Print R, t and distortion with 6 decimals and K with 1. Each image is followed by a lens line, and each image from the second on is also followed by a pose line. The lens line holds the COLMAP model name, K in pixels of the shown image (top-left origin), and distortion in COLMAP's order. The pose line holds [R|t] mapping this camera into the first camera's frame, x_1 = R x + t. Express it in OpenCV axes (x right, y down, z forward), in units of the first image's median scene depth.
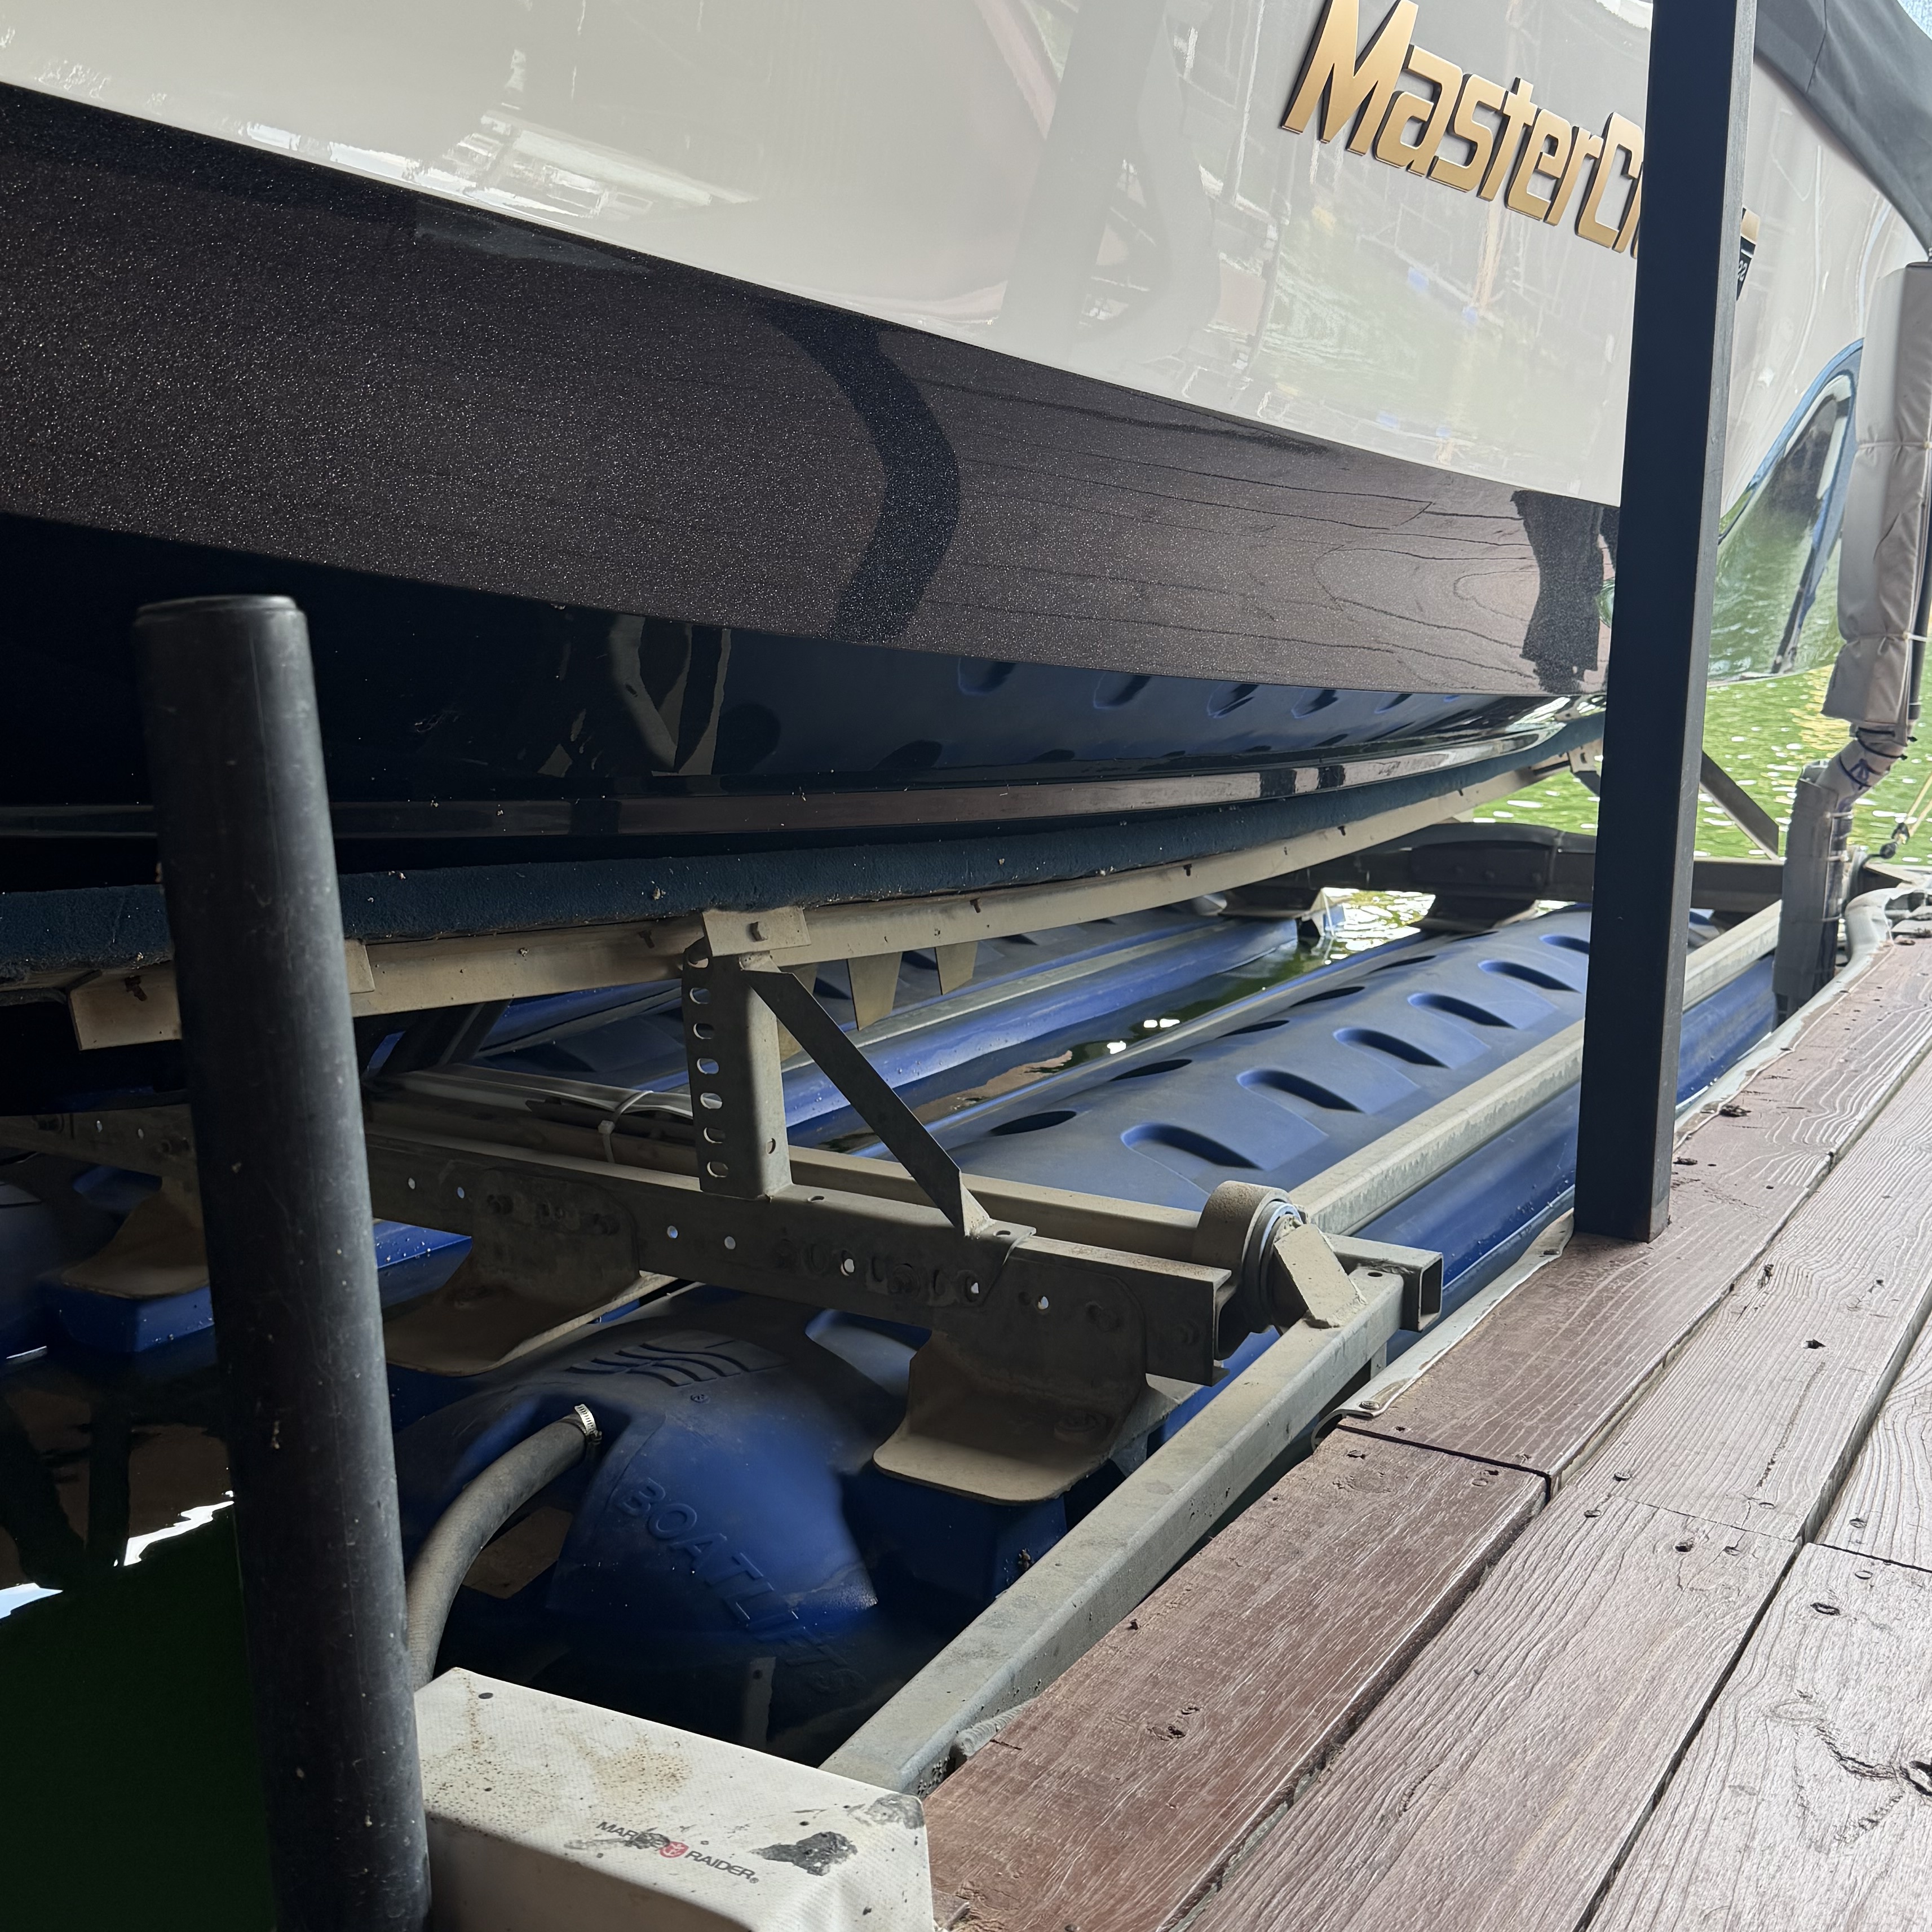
lens RADIAL K [[2268.8, 0, 967.4], [0, 2268.8, 965.6], [0, 0, 1]] dist [0.066797, 0.000000]
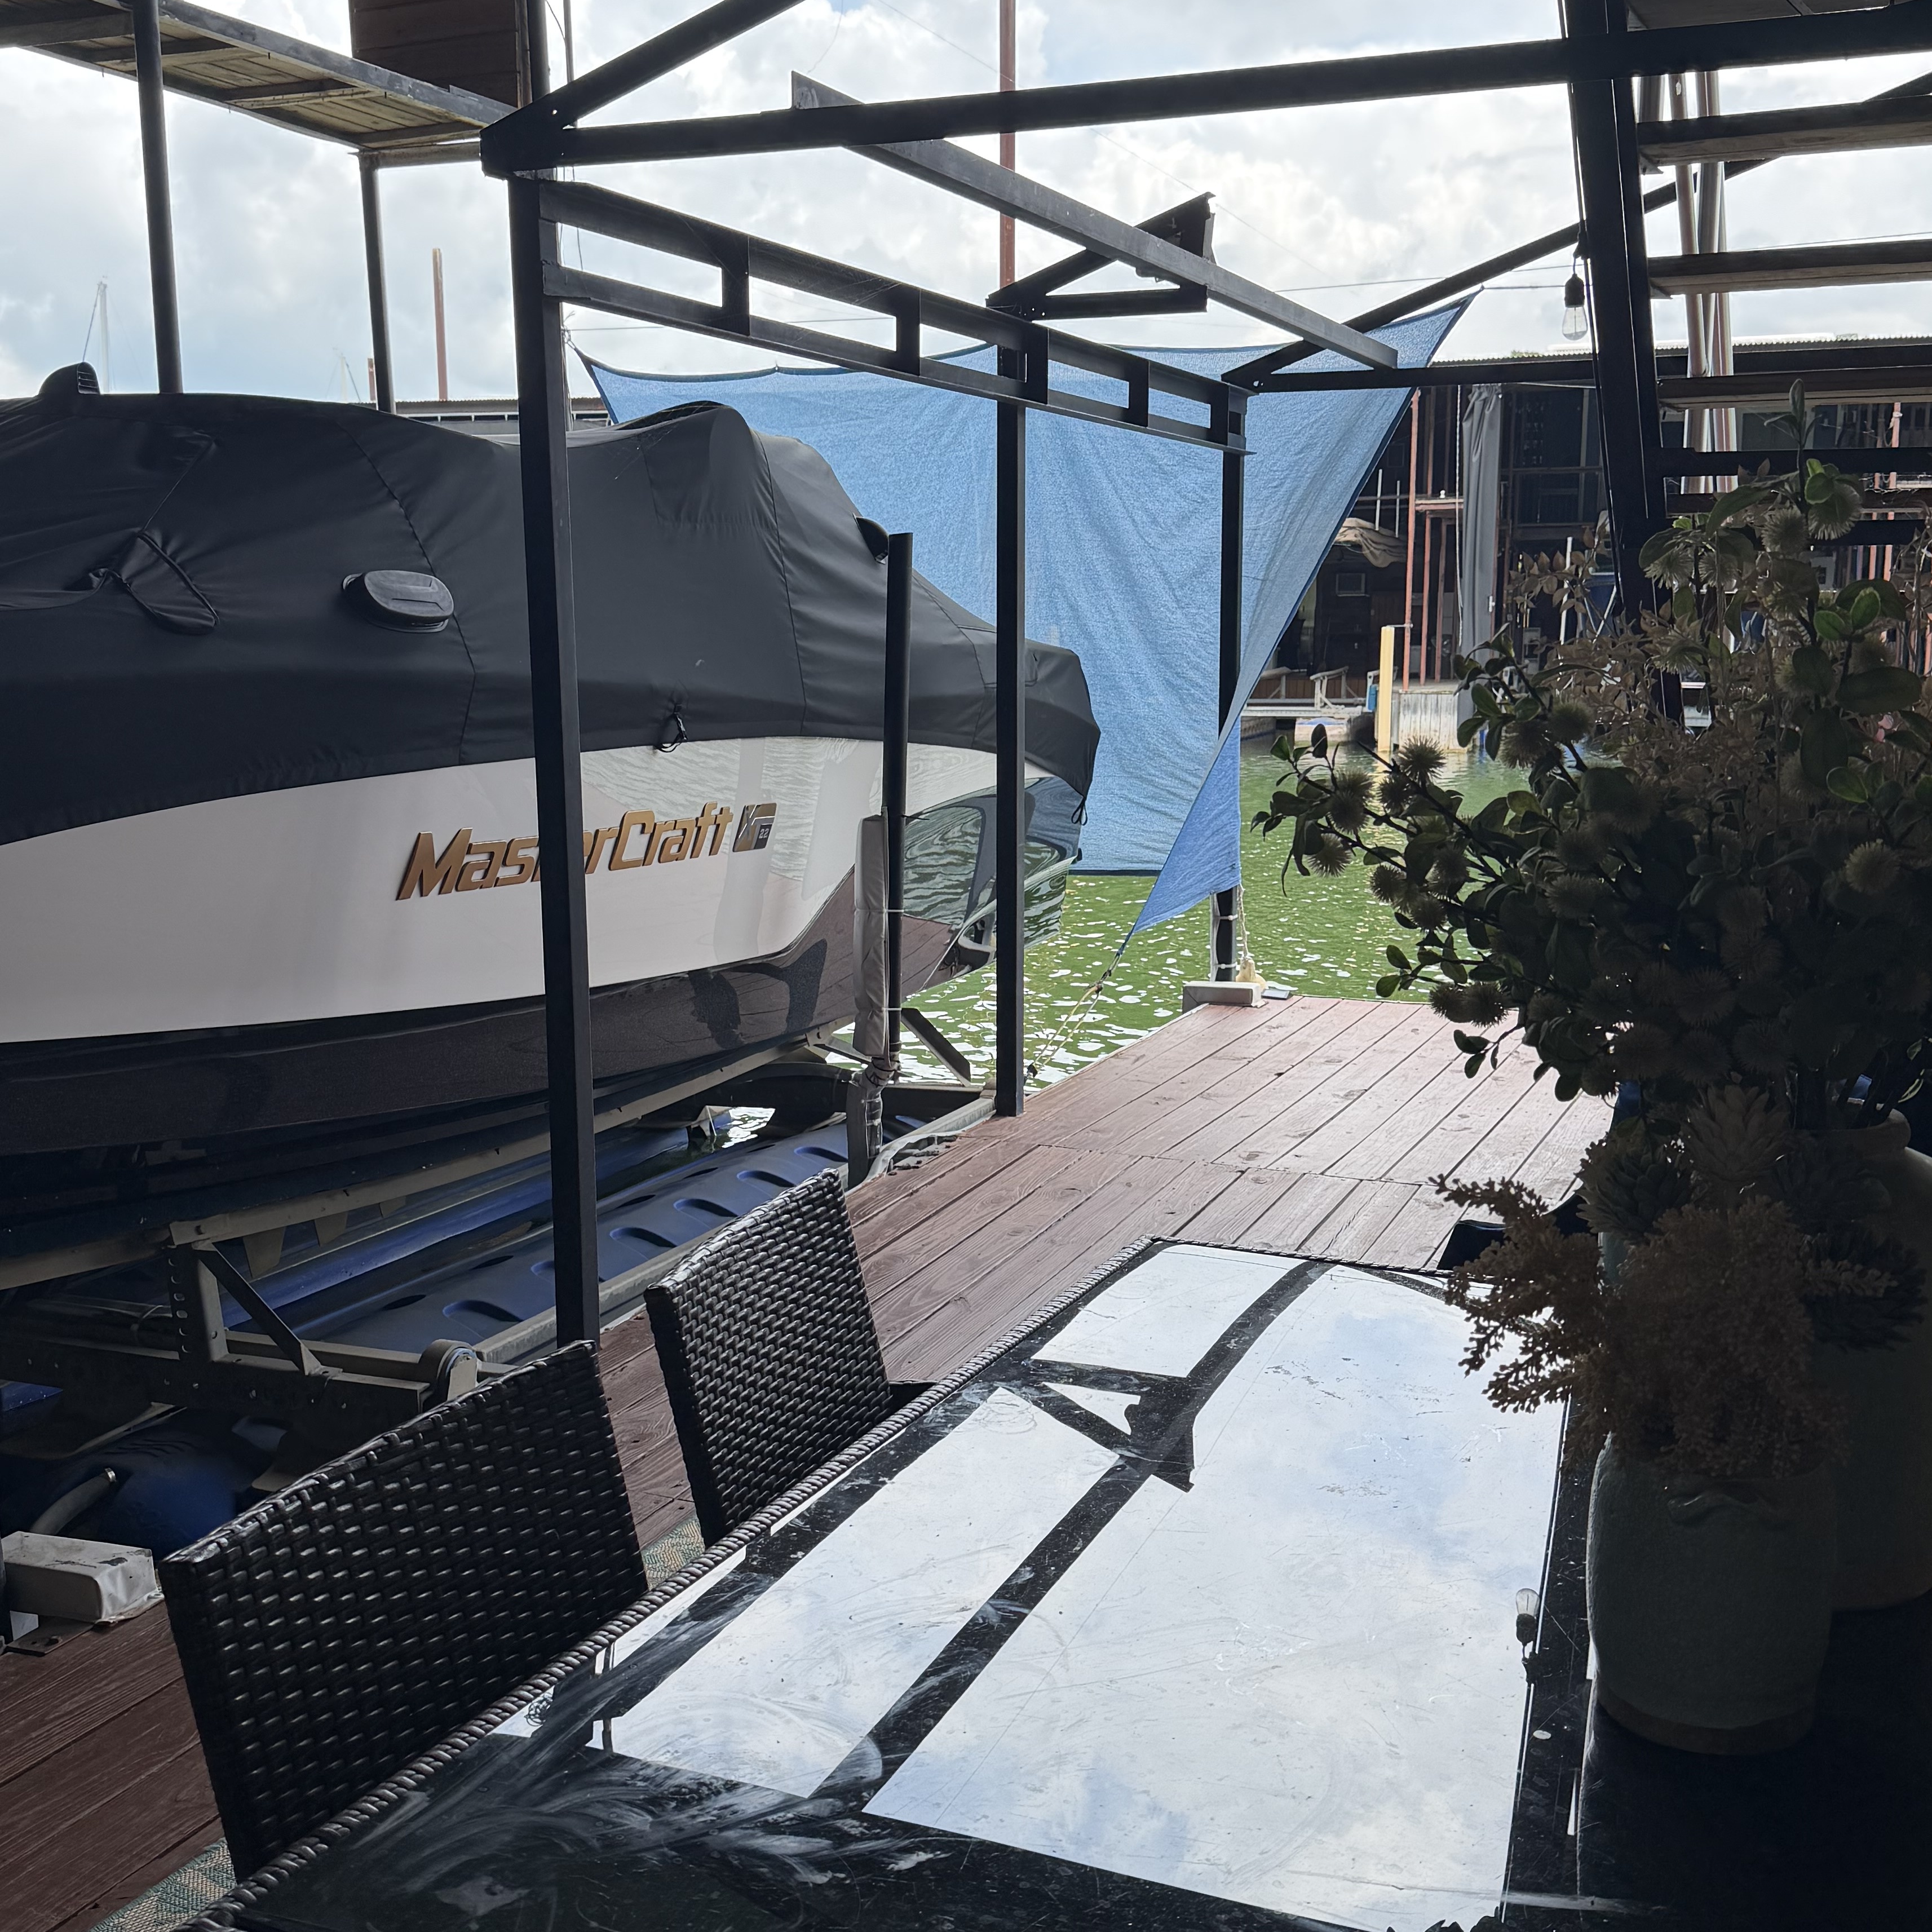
lens RADIAL K [[2268.8, 0, 968.4], [0, 2268.8, 971.4], [0, 0, 1]] dist [0.066797, 0.000000]
pose [[0.991096, -0.034768, 0.128528, 0.325285], [0.039682, 0.998568, -0.035874, -0.141670], [-0.127097, 0.040655, 0.991057, -1.098419]]
